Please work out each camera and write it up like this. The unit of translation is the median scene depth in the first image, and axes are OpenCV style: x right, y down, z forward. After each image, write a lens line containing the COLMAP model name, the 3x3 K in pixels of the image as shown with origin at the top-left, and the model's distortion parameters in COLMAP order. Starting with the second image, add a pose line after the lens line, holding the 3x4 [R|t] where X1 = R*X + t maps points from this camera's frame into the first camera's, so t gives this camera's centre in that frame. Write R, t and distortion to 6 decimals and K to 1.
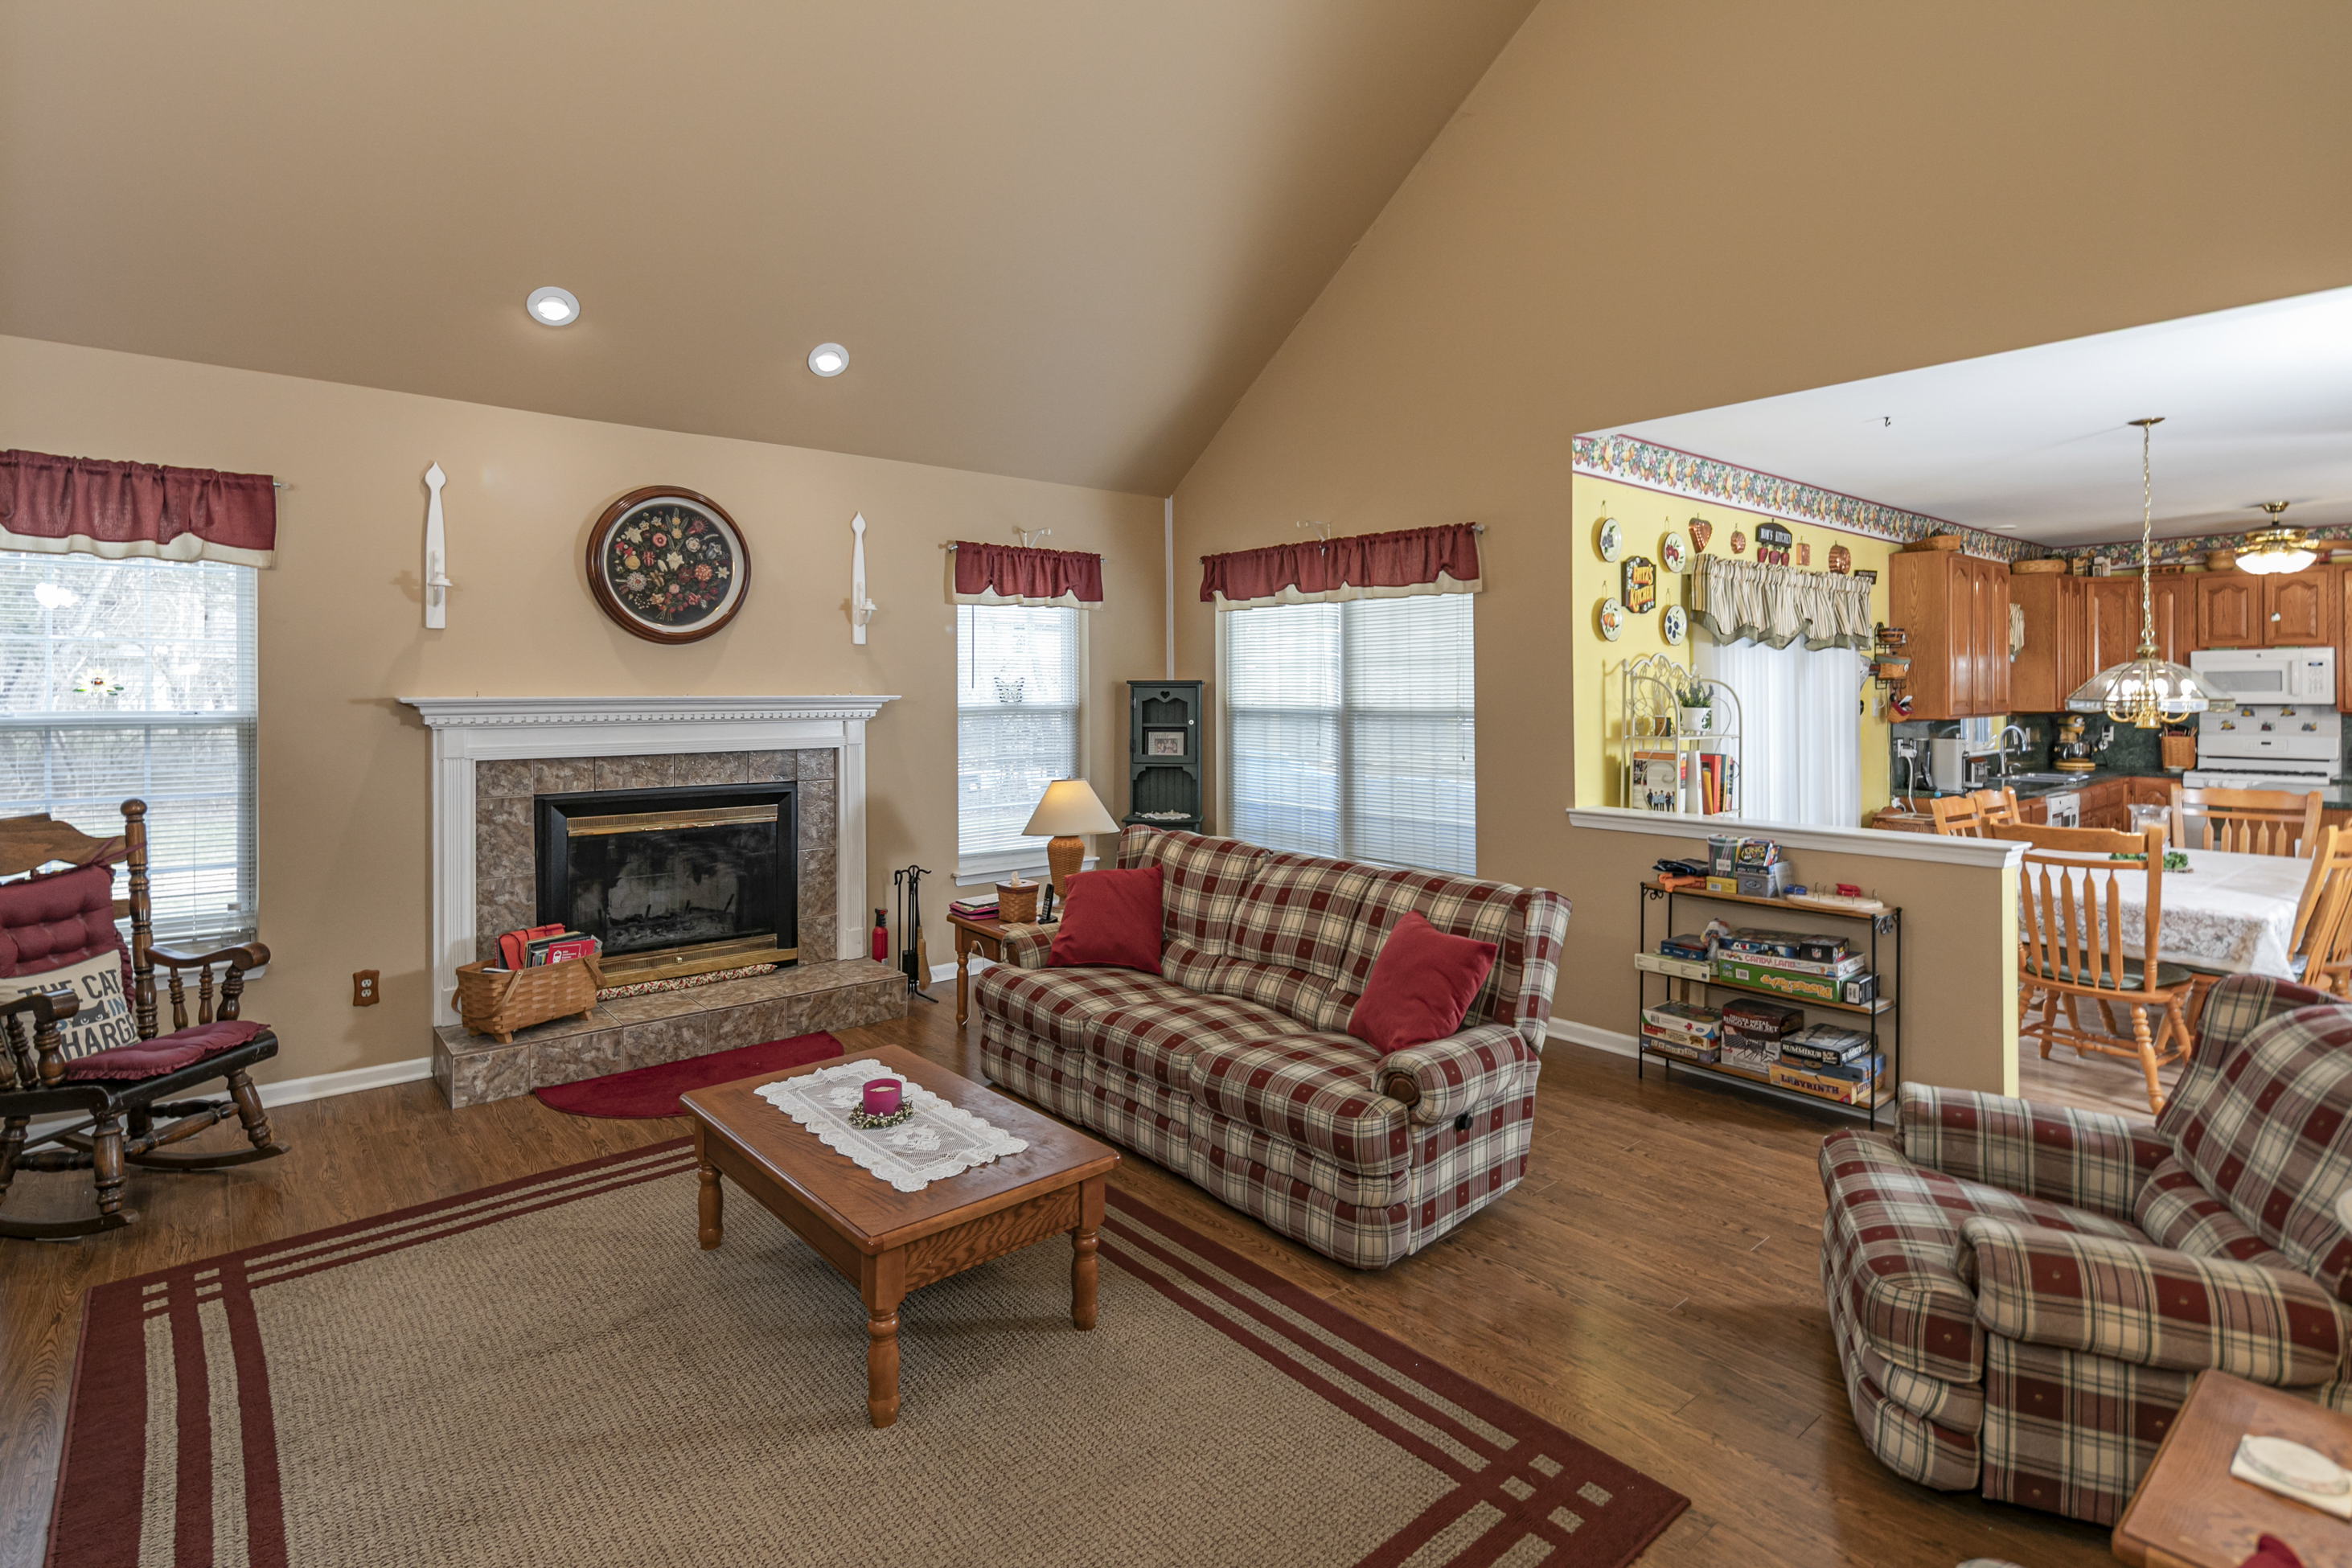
lens RADIAL K [[1146.6, 0, 1127.1], [0, 1146.6, 681.8], [0, 0, 1]] dist [0.015352, -0.006274]
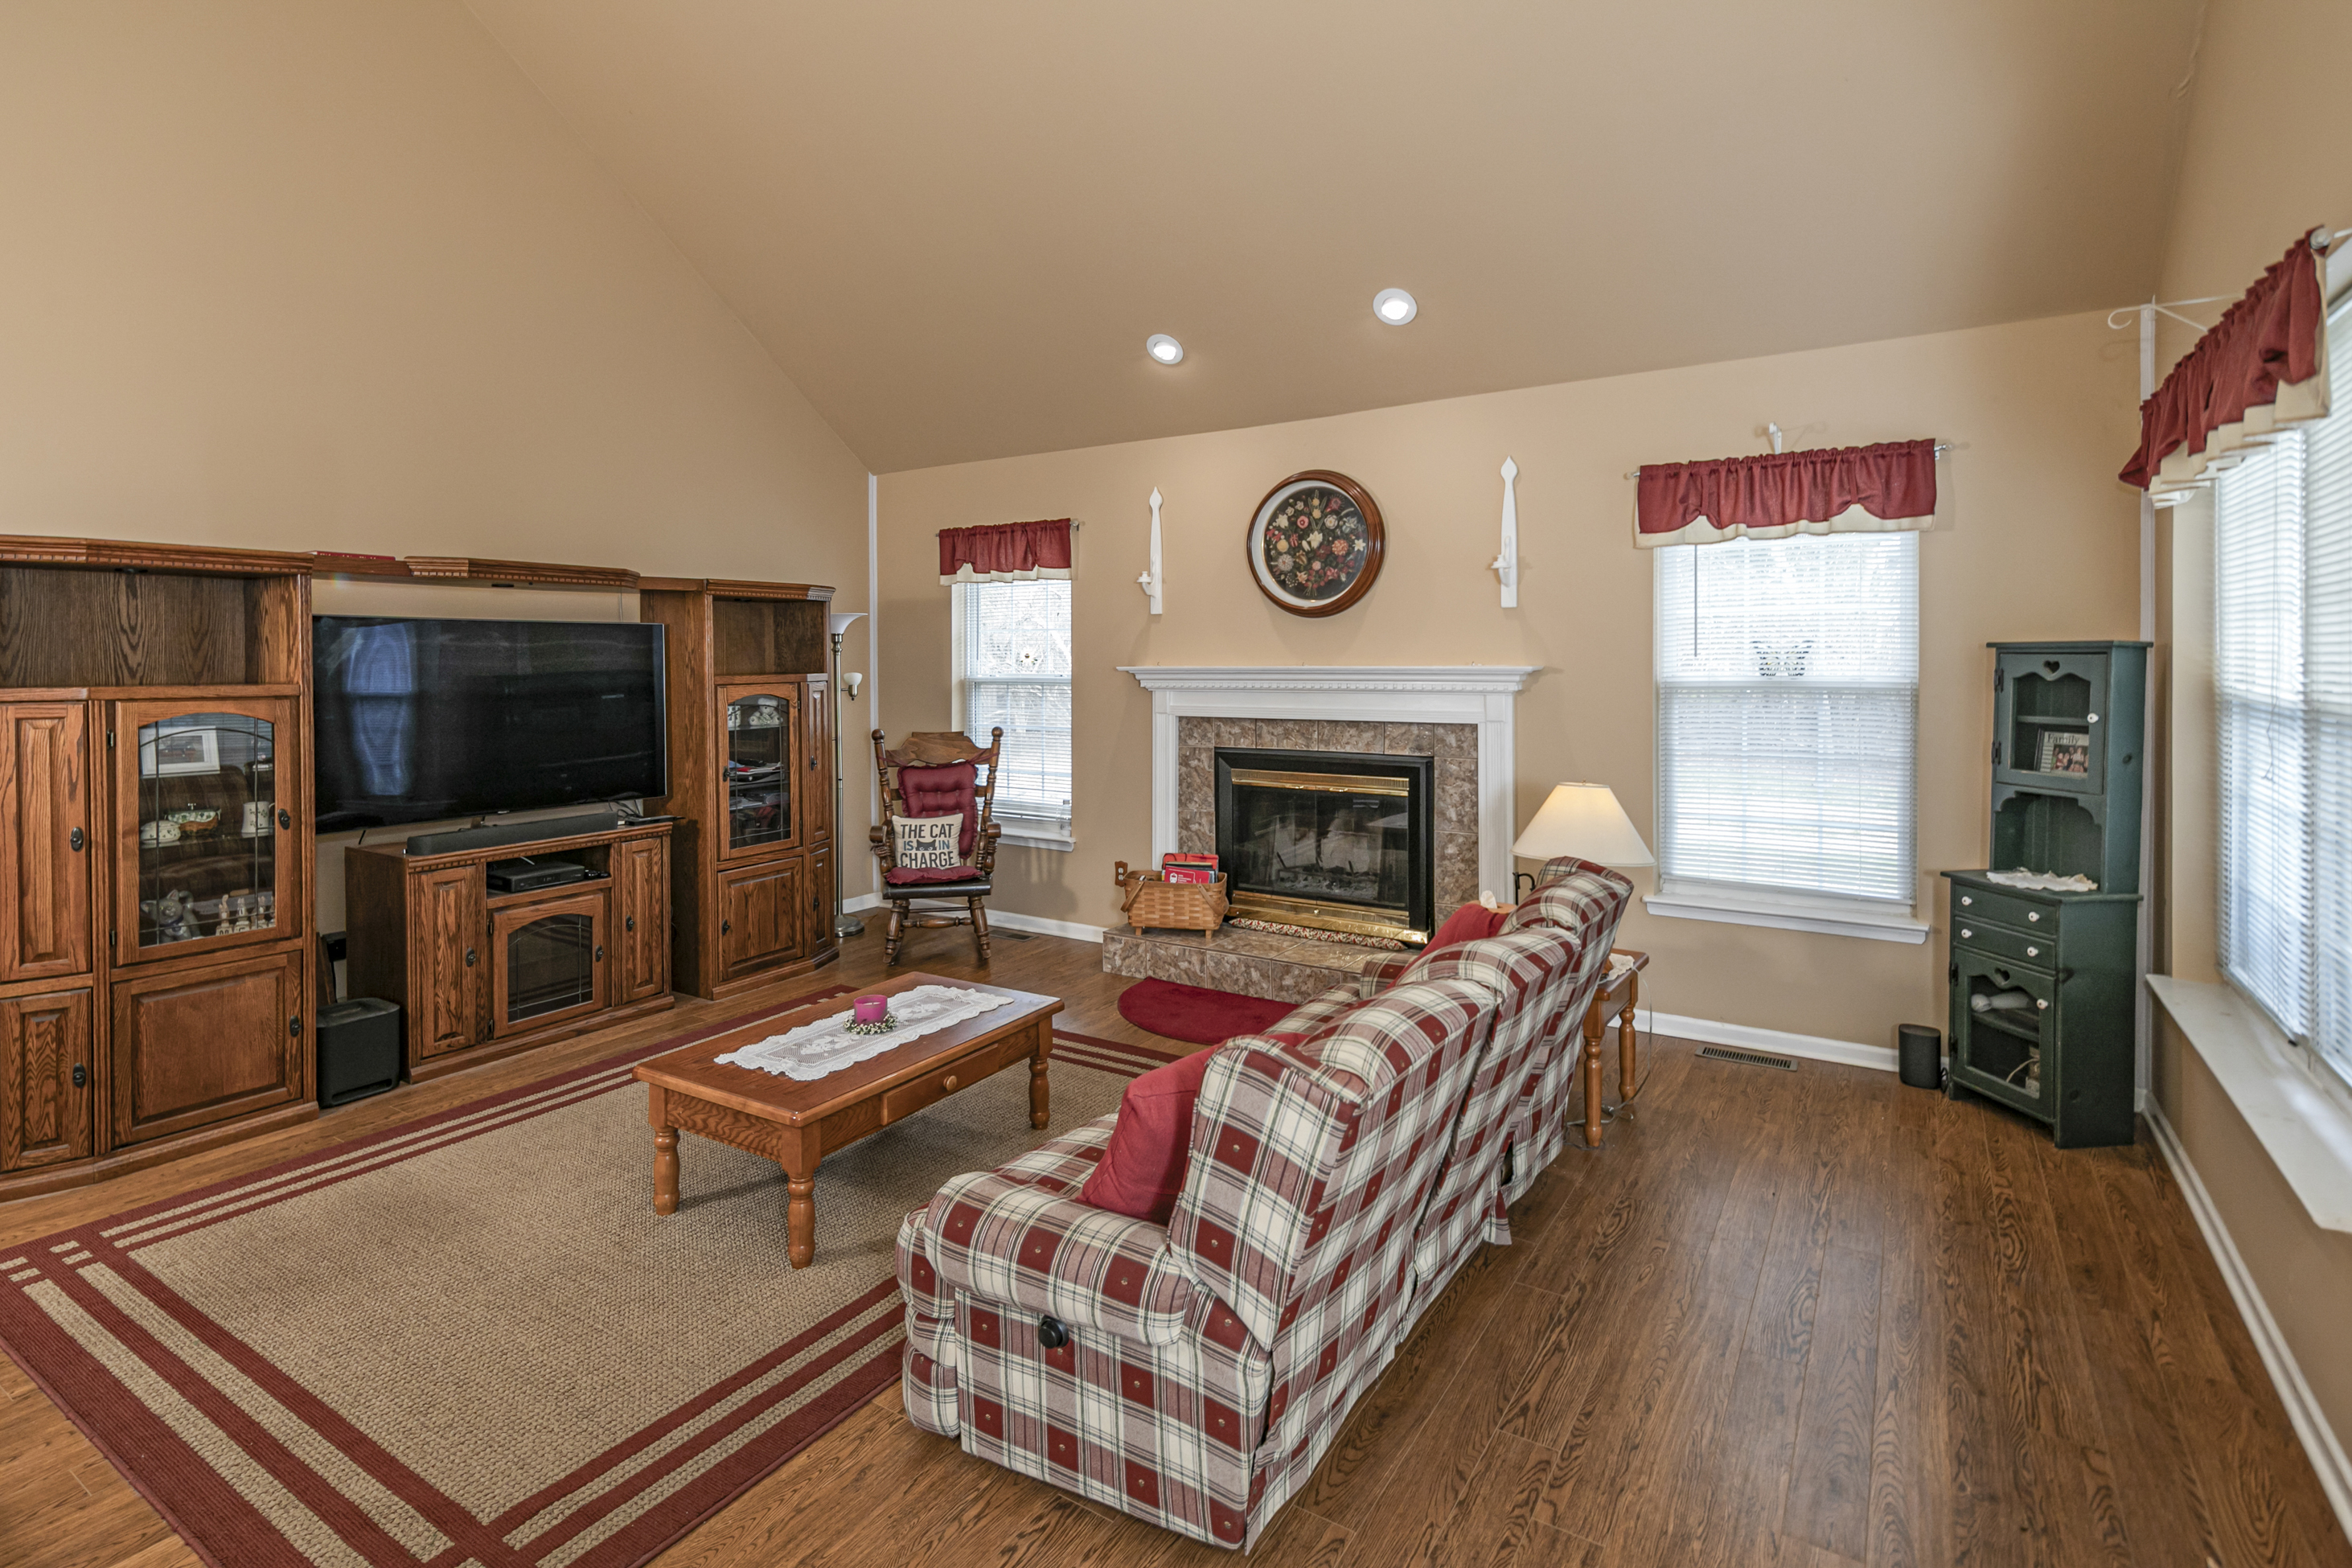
lens RADIAL K [[1146.6, 0, 1160.1], [0, 1146.6, 663.5], [0, 0, 1]] dist [0.015352, -0.006274]
pose [[0.300171, 0.006624, -0.953862, 0.586321], [0.014011, 0.999837, 0.011353, -0.004220], [0.953782, -0.016772, 0.300029, 0.544599]]
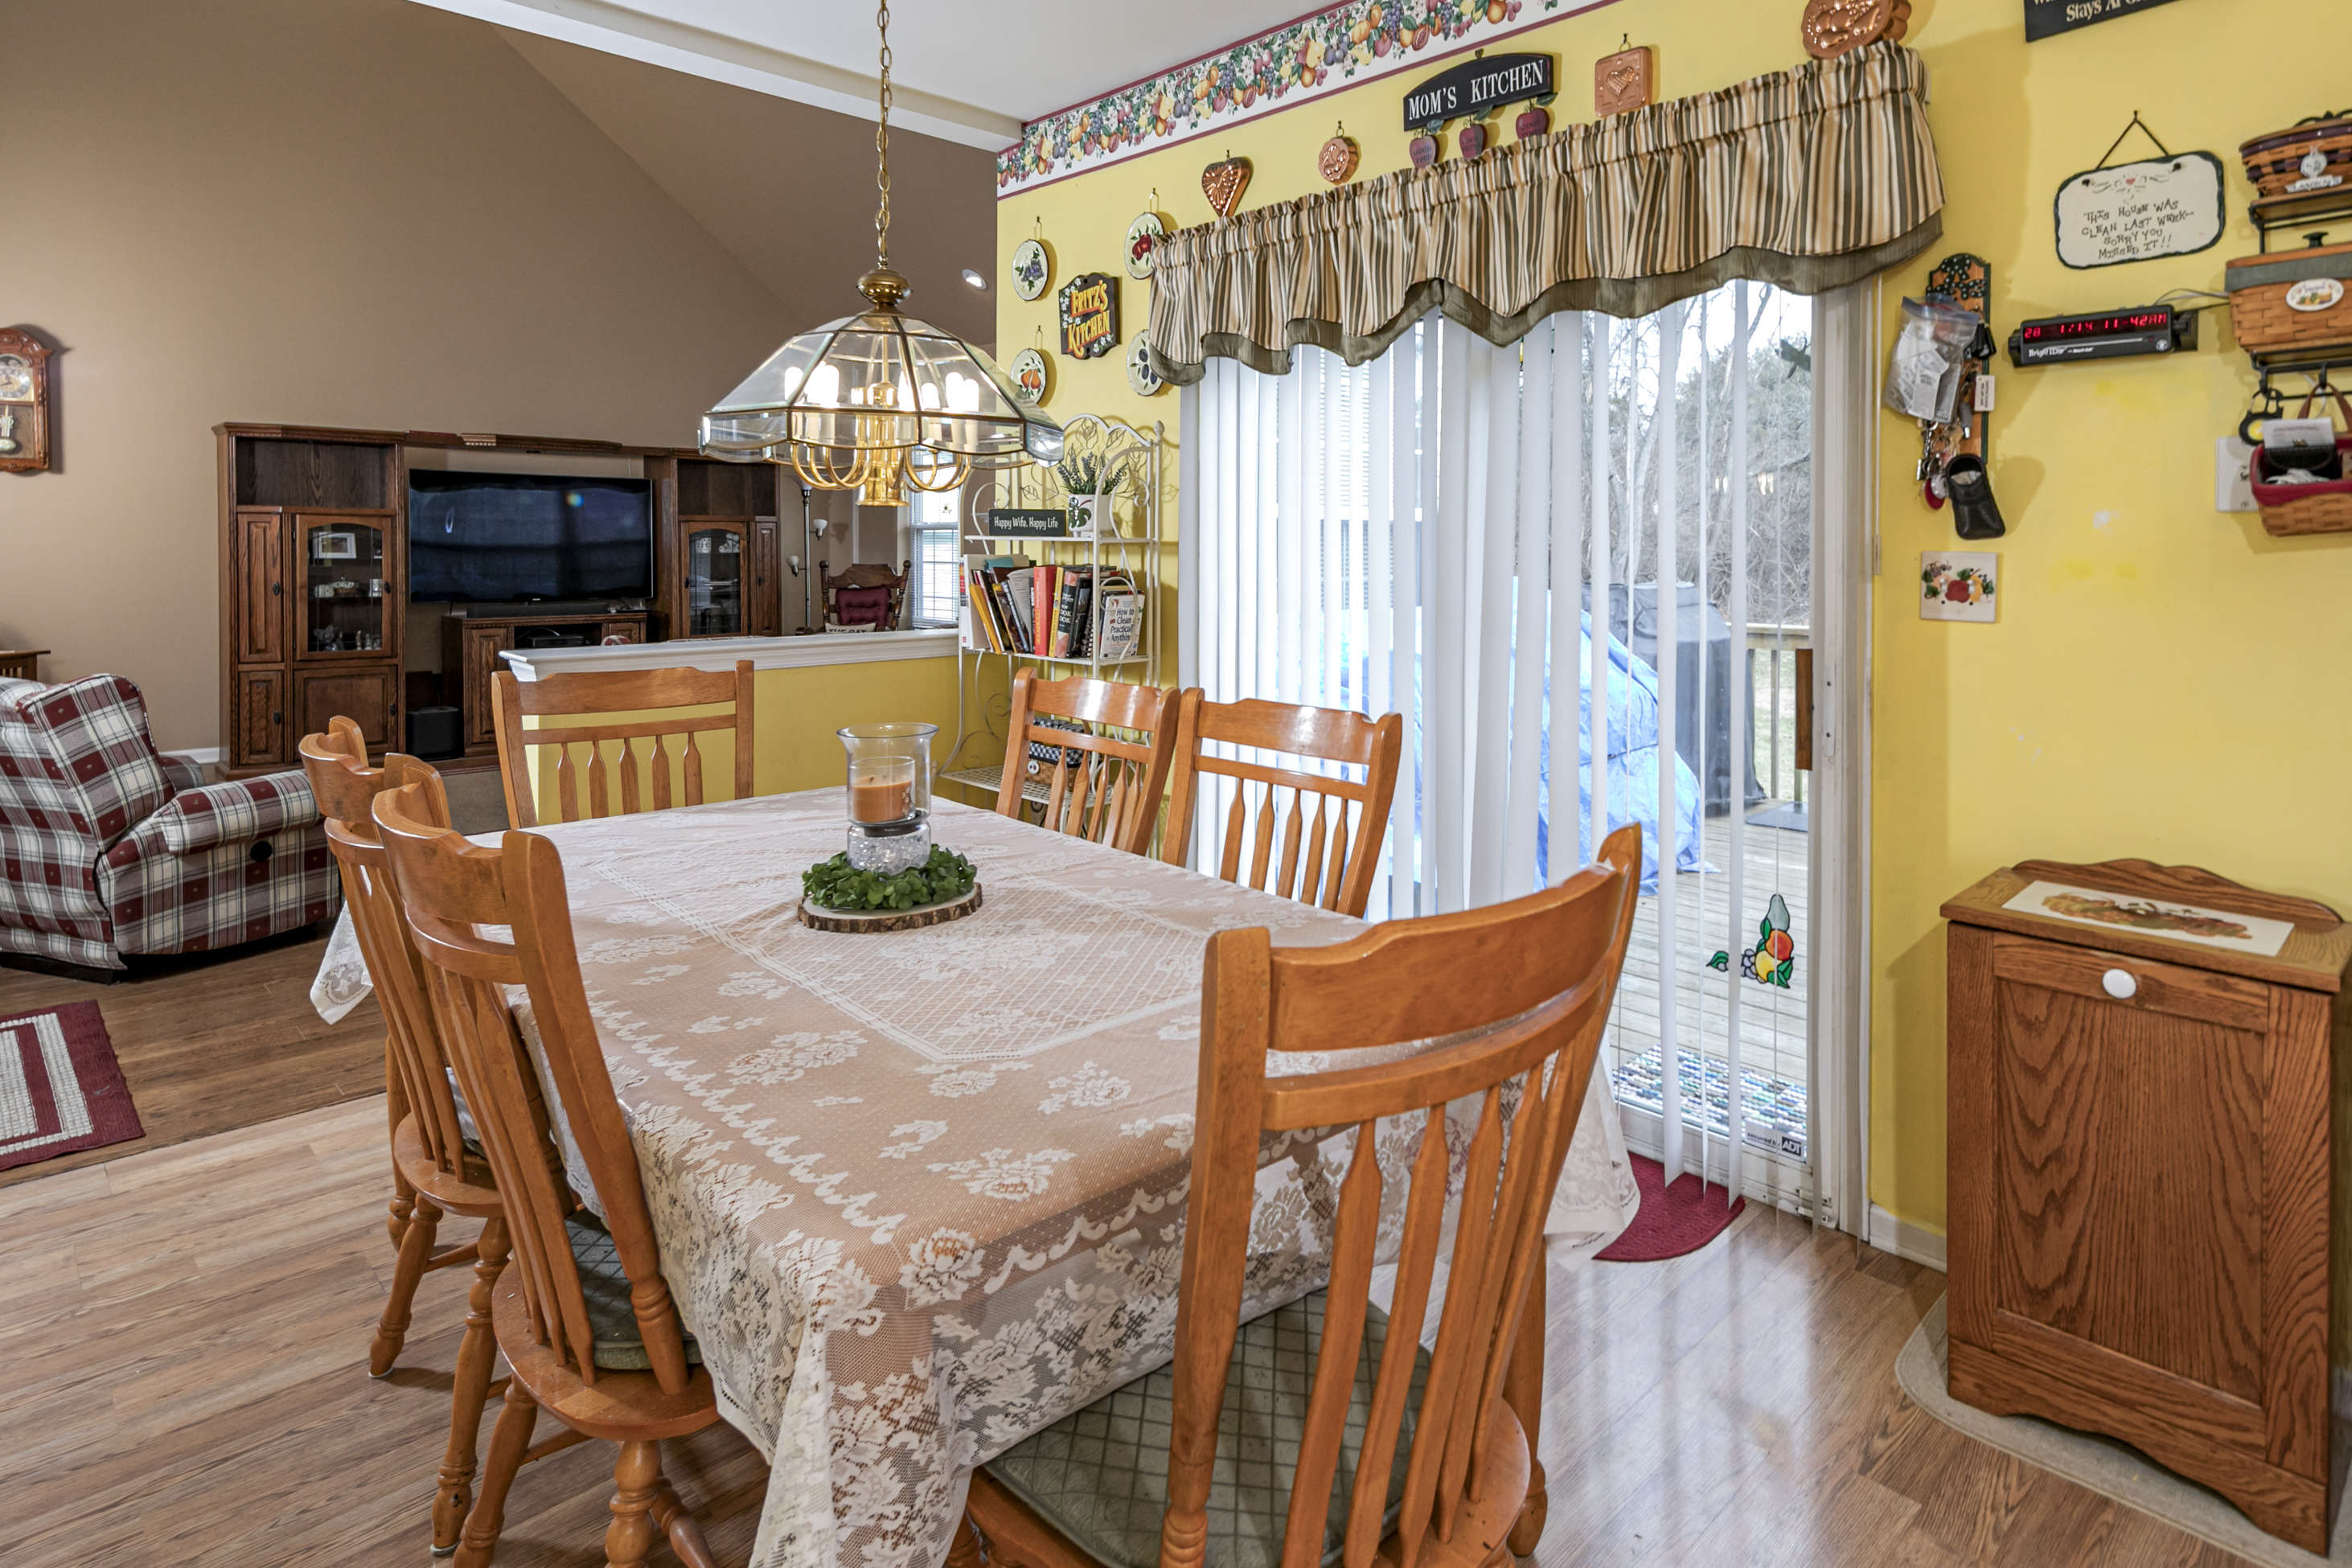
lens RADIAL K [[1307.5, 0, 1166.6], [0, 1307.5, 560.1], [0, 0, 1]] dist [0.035853, -0.000024]
pose [[0.066962, 0.018438, -0.997585, 1.217087], [0.004902, 0.999811, 0.018808, 0.043088], [0.997743, -0.006150, 0.066859, 0.985441]]
